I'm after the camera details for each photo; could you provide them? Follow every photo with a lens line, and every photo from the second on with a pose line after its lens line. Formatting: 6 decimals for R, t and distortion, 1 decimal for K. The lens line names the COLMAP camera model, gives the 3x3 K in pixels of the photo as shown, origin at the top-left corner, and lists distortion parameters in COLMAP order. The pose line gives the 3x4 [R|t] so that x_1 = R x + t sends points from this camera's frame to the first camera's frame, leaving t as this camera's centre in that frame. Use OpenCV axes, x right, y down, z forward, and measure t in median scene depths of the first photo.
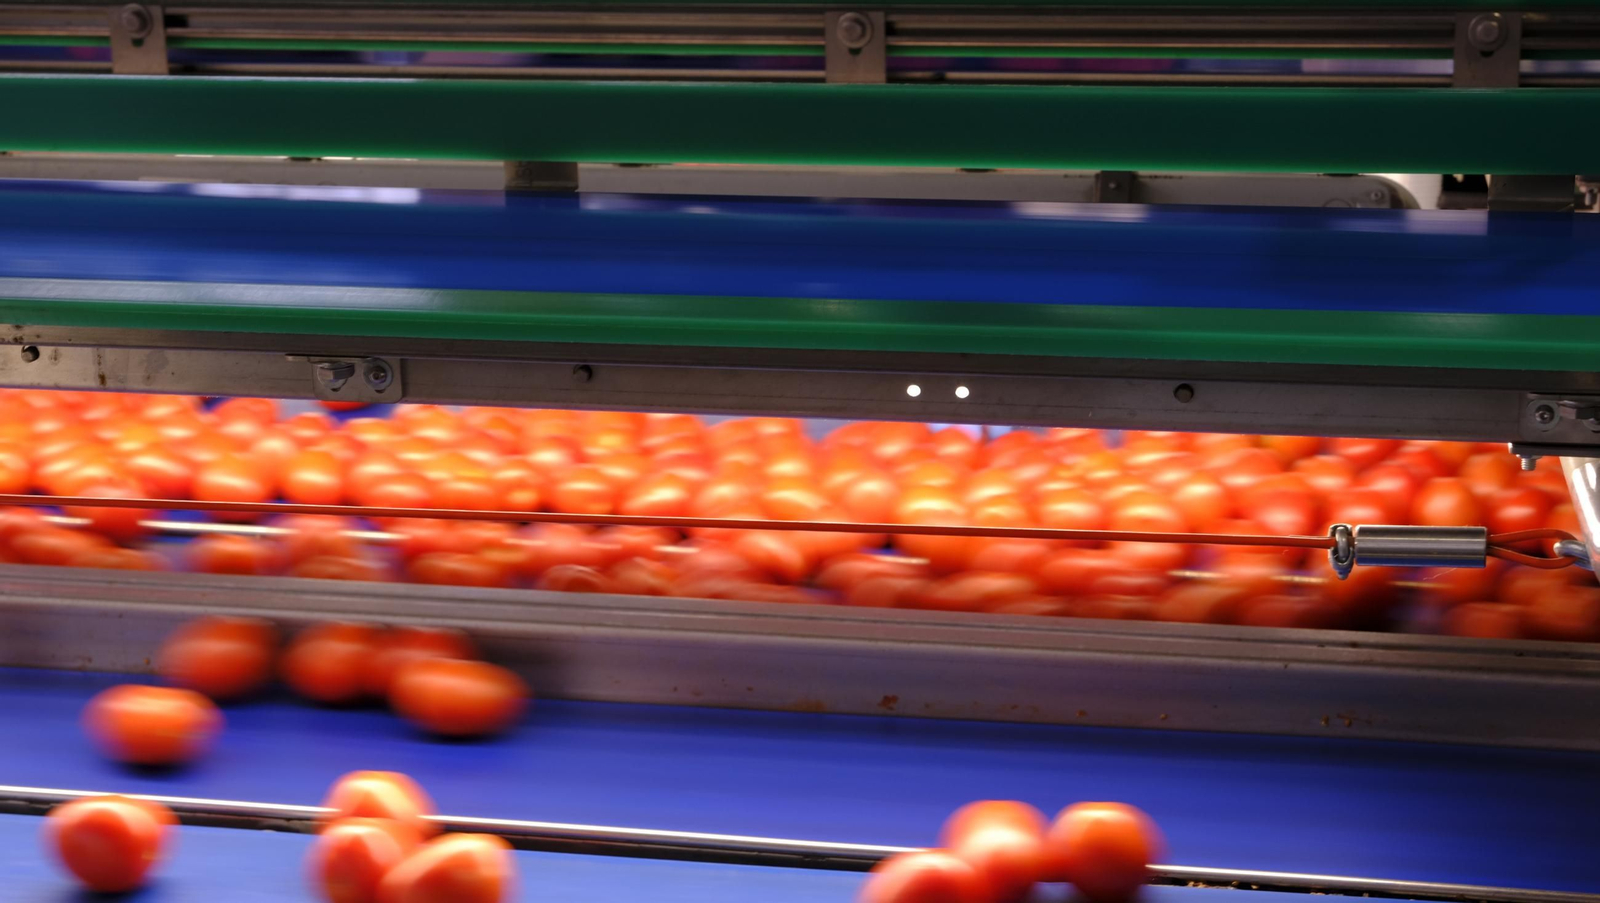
lens RADIAL K [[2774.4, 0, 801.3], [0, 2774.4, 452.7], [0, 0, 1]] dist [0.045182, 0.000000]
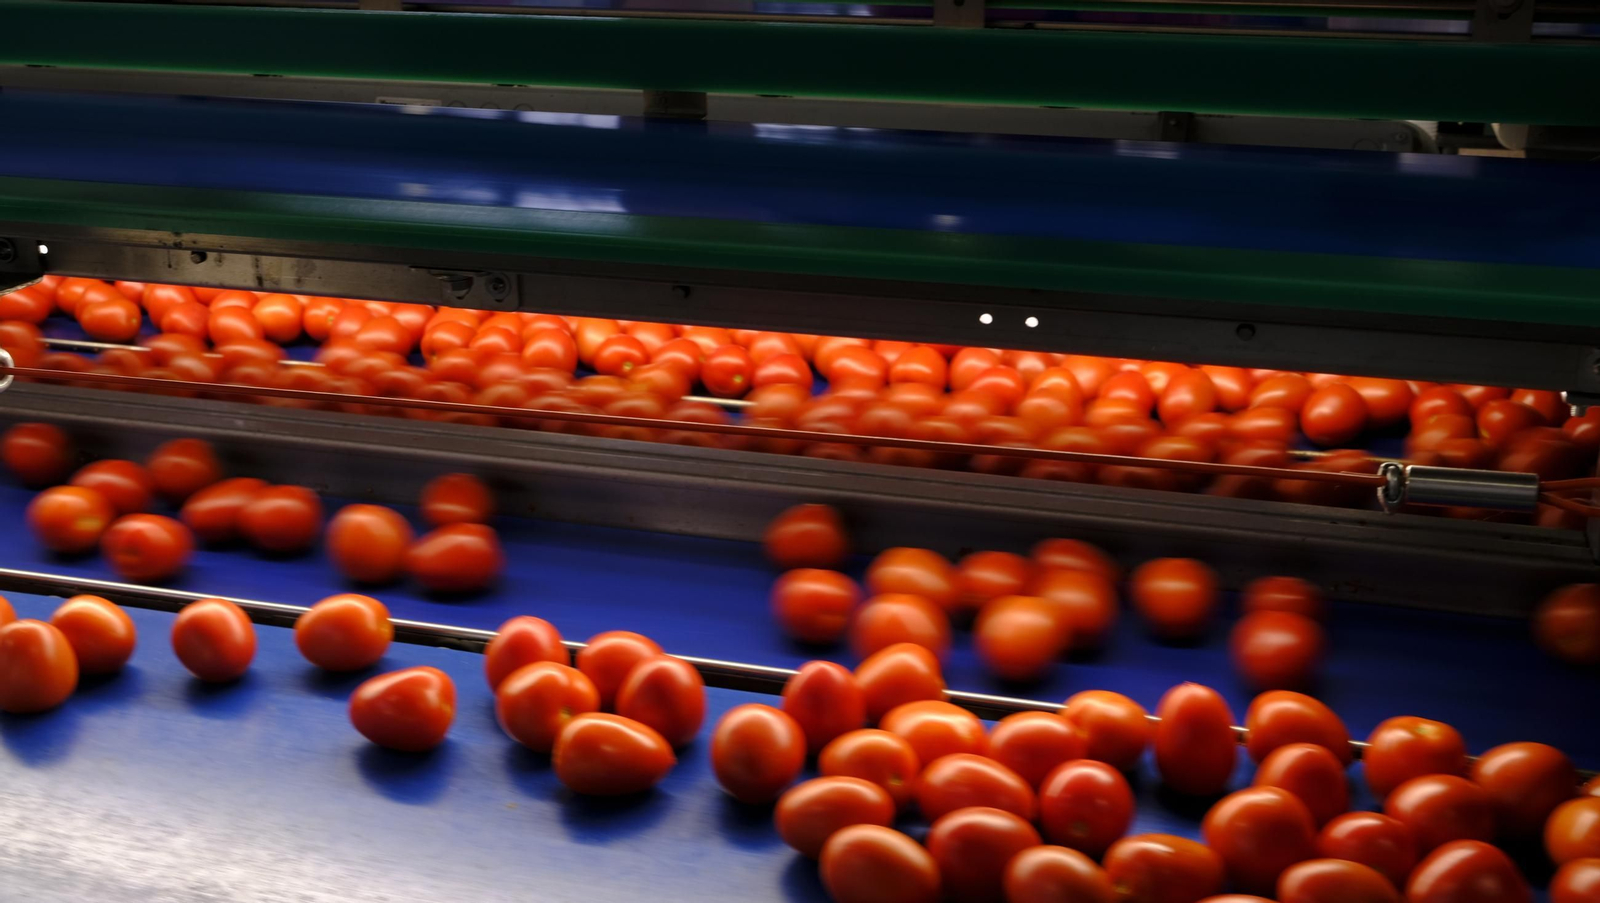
lens RADIAL K [[1857.6, 0, 796.6], [0, 1857.6, 448.8], [0, 0, 1]] dist [-0.003806, 0.000000]
pose [[0.996831, 0.036359, -0.070756, 0.016449], [-0.030162, 0.995773, 0.086756, -0.026265], [0.073611, -0.084347, 0.993714, 0.231813]]
